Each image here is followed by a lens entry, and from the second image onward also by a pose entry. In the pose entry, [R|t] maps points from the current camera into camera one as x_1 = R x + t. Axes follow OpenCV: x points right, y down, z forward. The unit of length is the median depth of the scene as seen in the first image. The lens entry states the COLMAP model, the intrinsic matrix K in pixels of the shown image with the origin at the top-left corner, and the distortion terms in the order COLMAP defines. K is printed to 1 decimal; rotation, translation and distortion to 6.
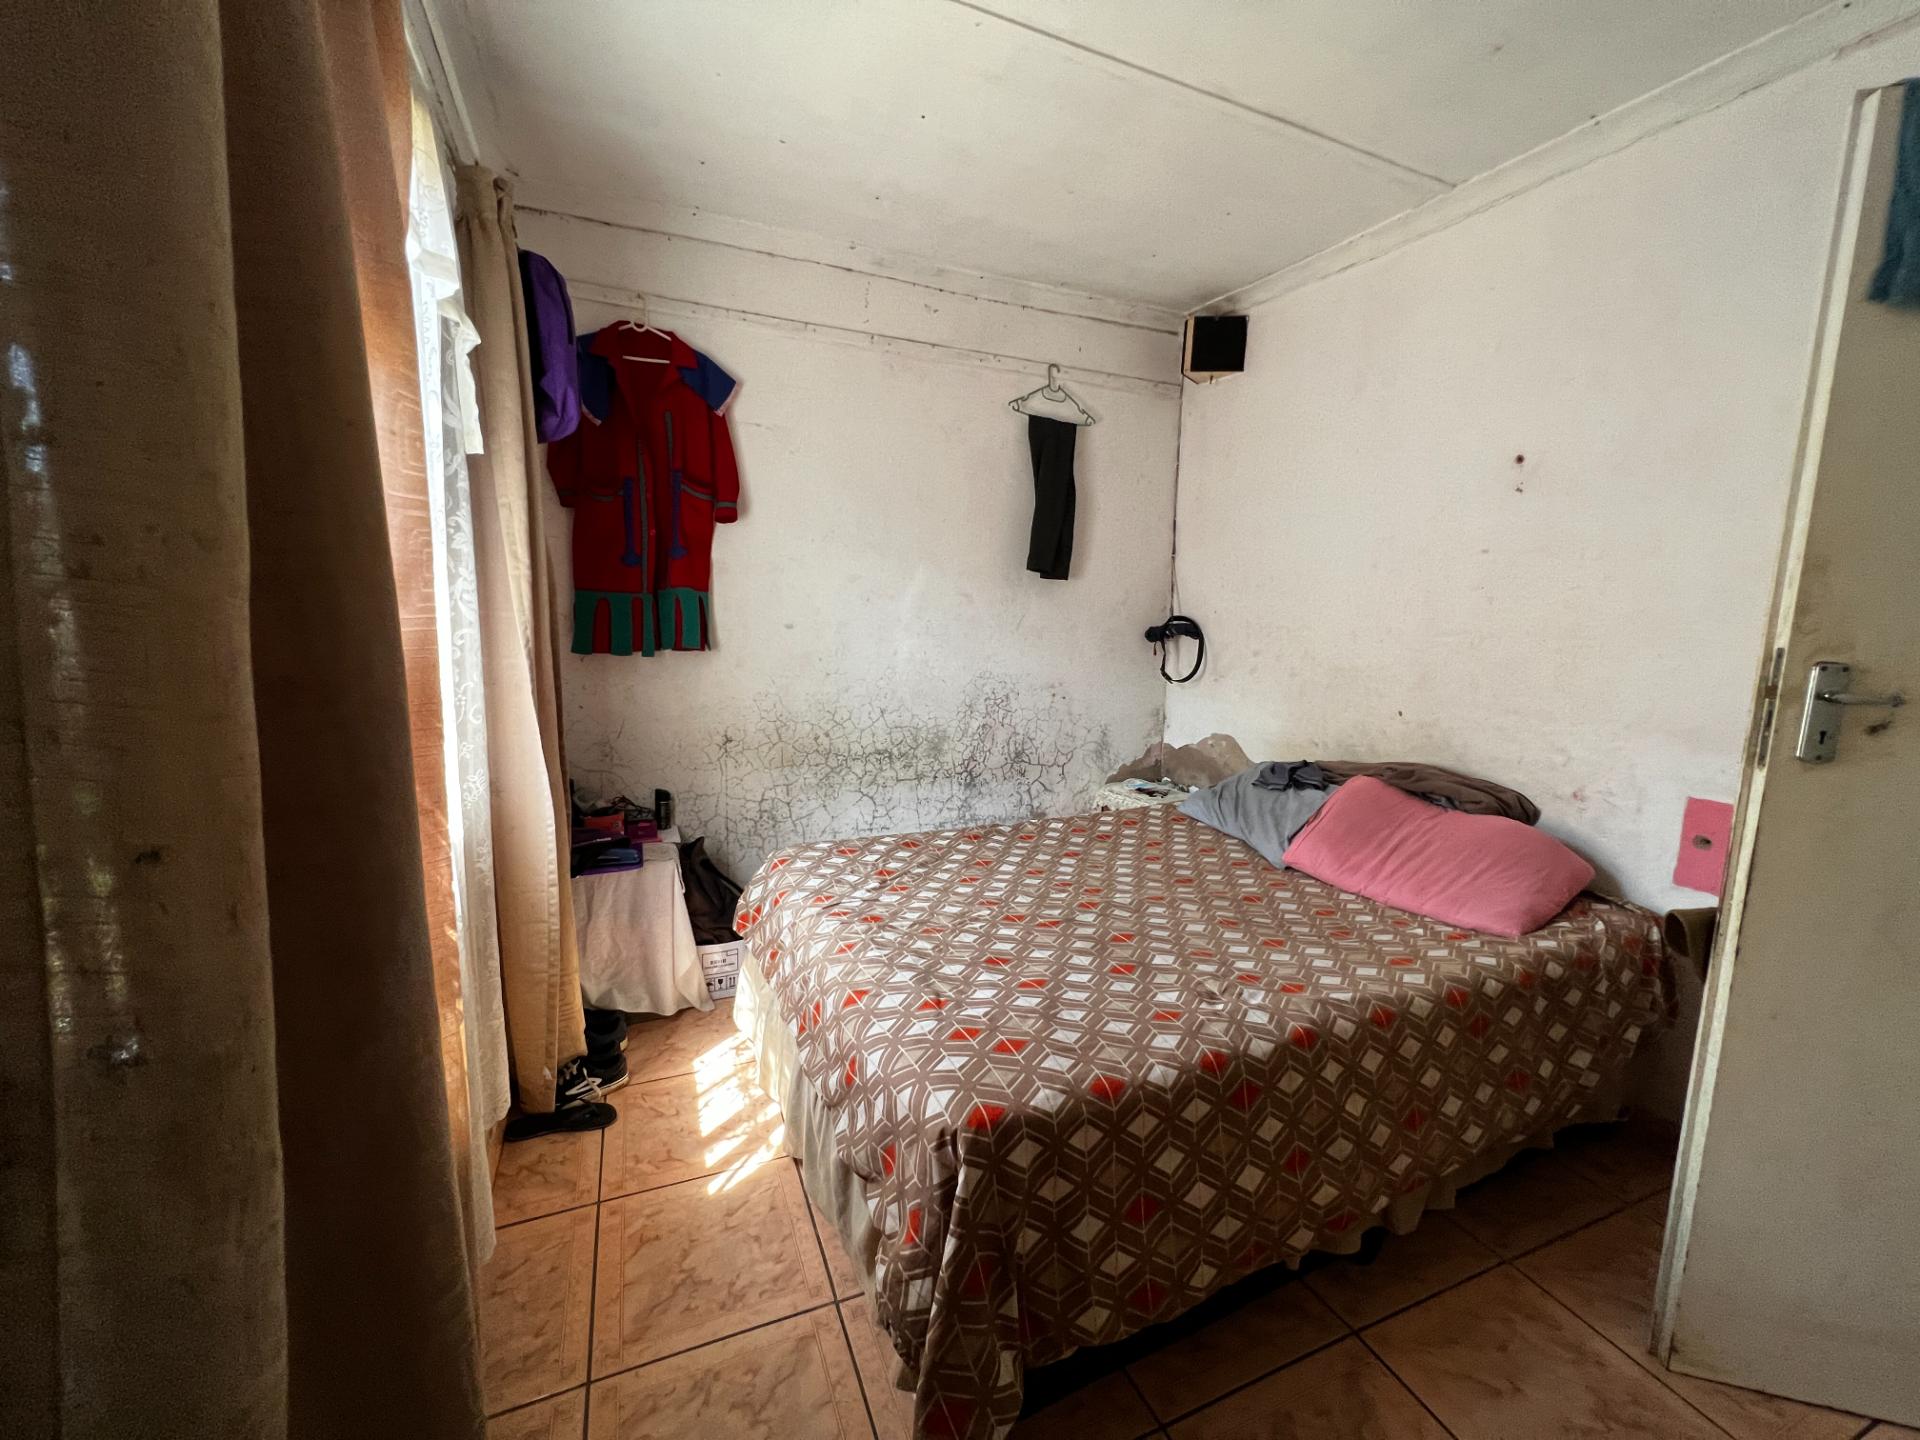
lens RADIAL K [[766.6, 0, 958.6], [0, 766.6, 715.0], [0, 0, 1]] dist [-0.003507, 0.000576]
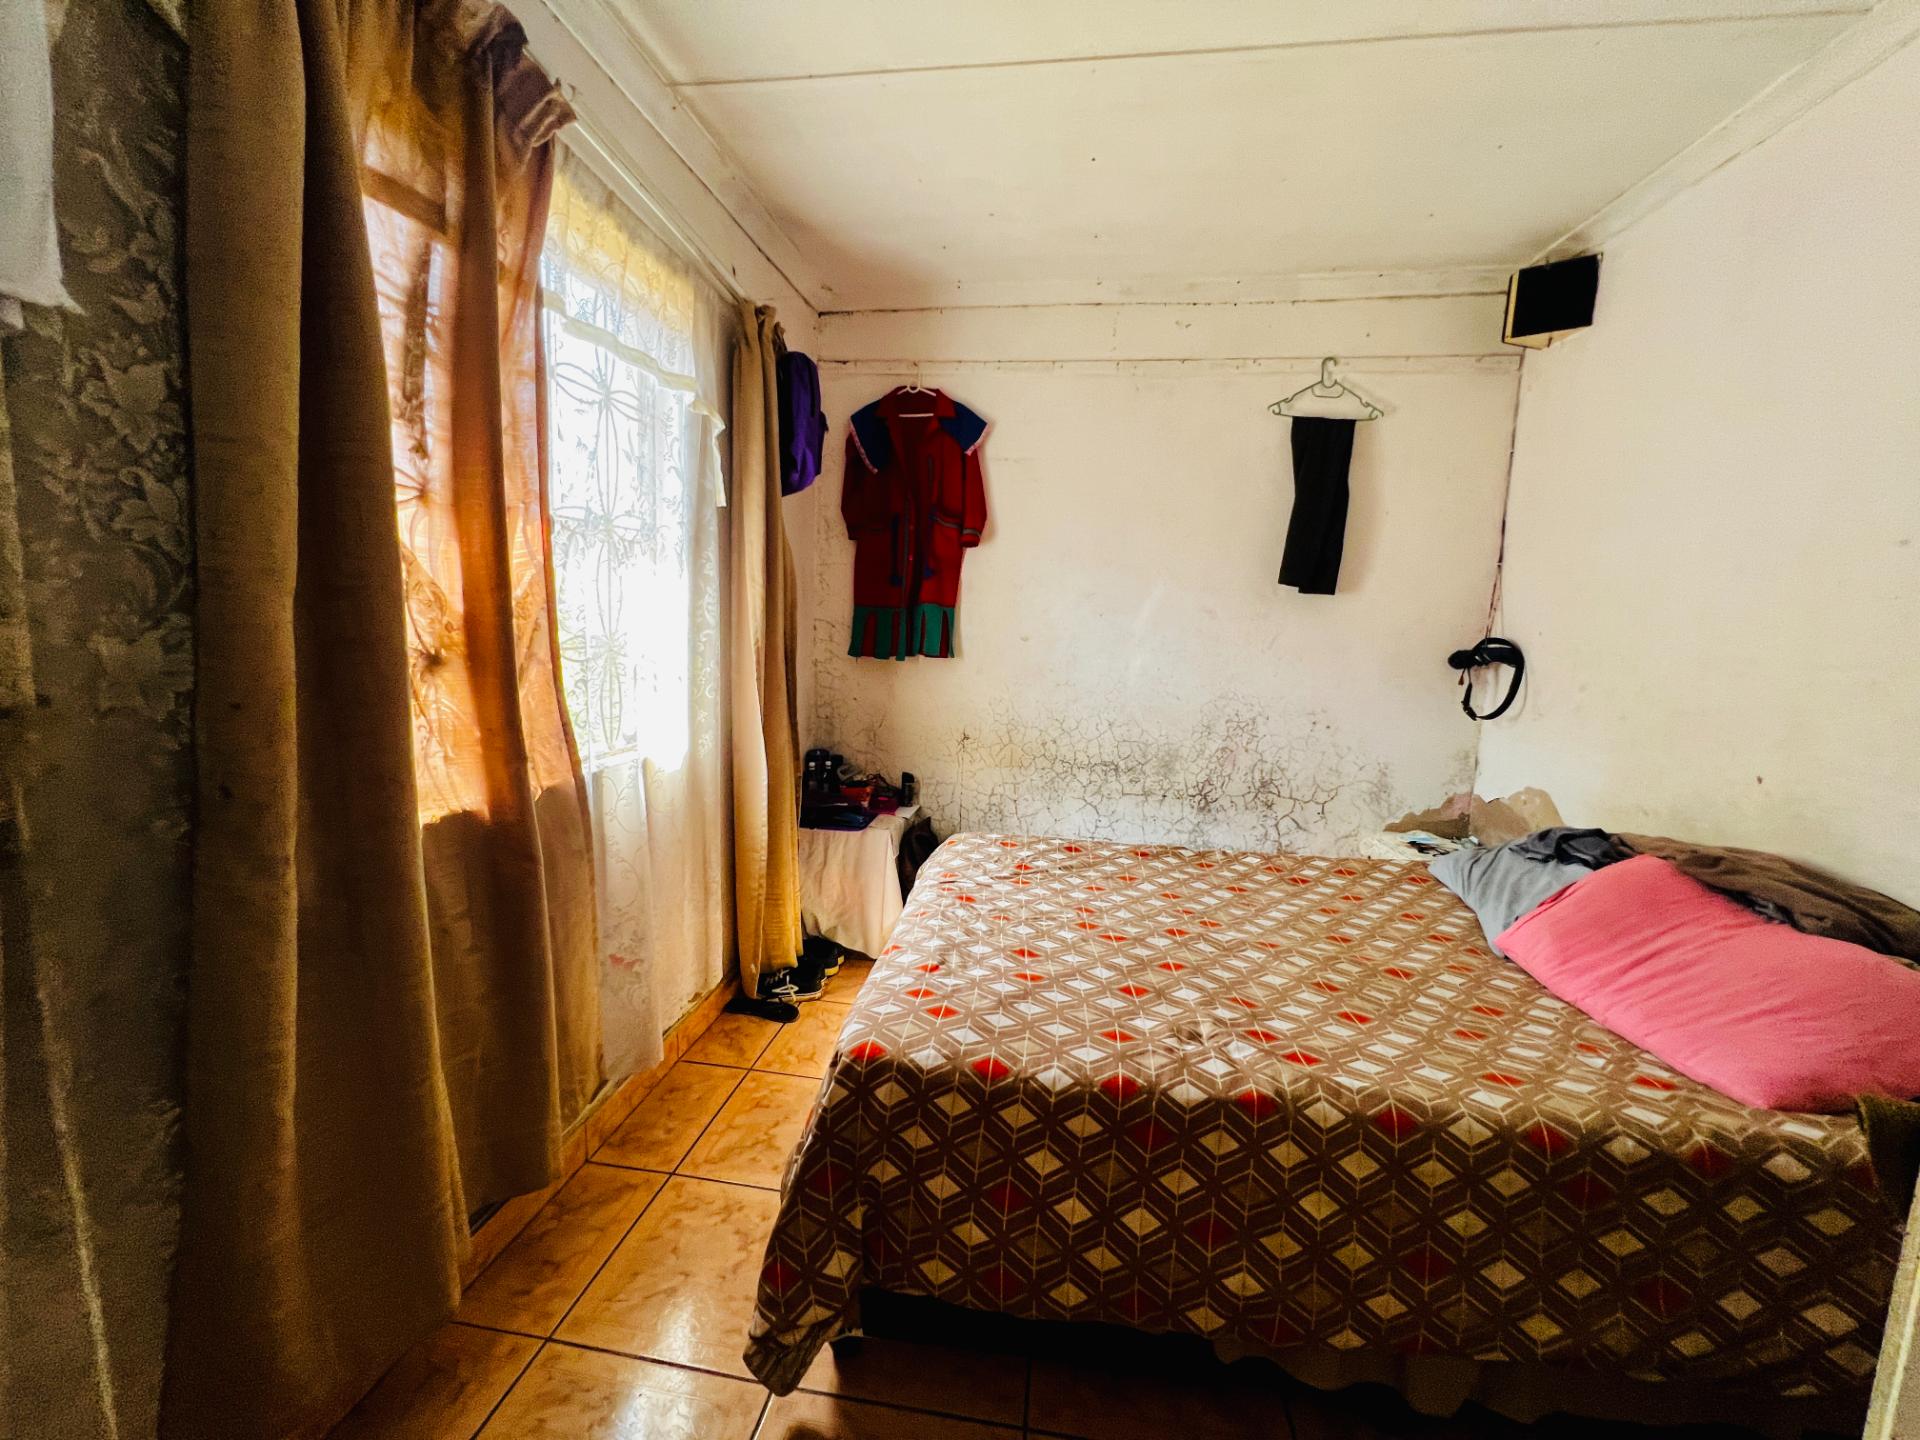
lens RADIAL K [[766.6, 0, 958.6], [0, 766.6, 715.0], [0, 0, 1]] dist [-0.003507, 0.000576]
pose [[0.849441, 0.072863, -0.522628, 0.319375], [-0.087221, 0.996185, -0.002876, 0.004526], [0.520425, 0.048027, 0.852556, 0.027214]]
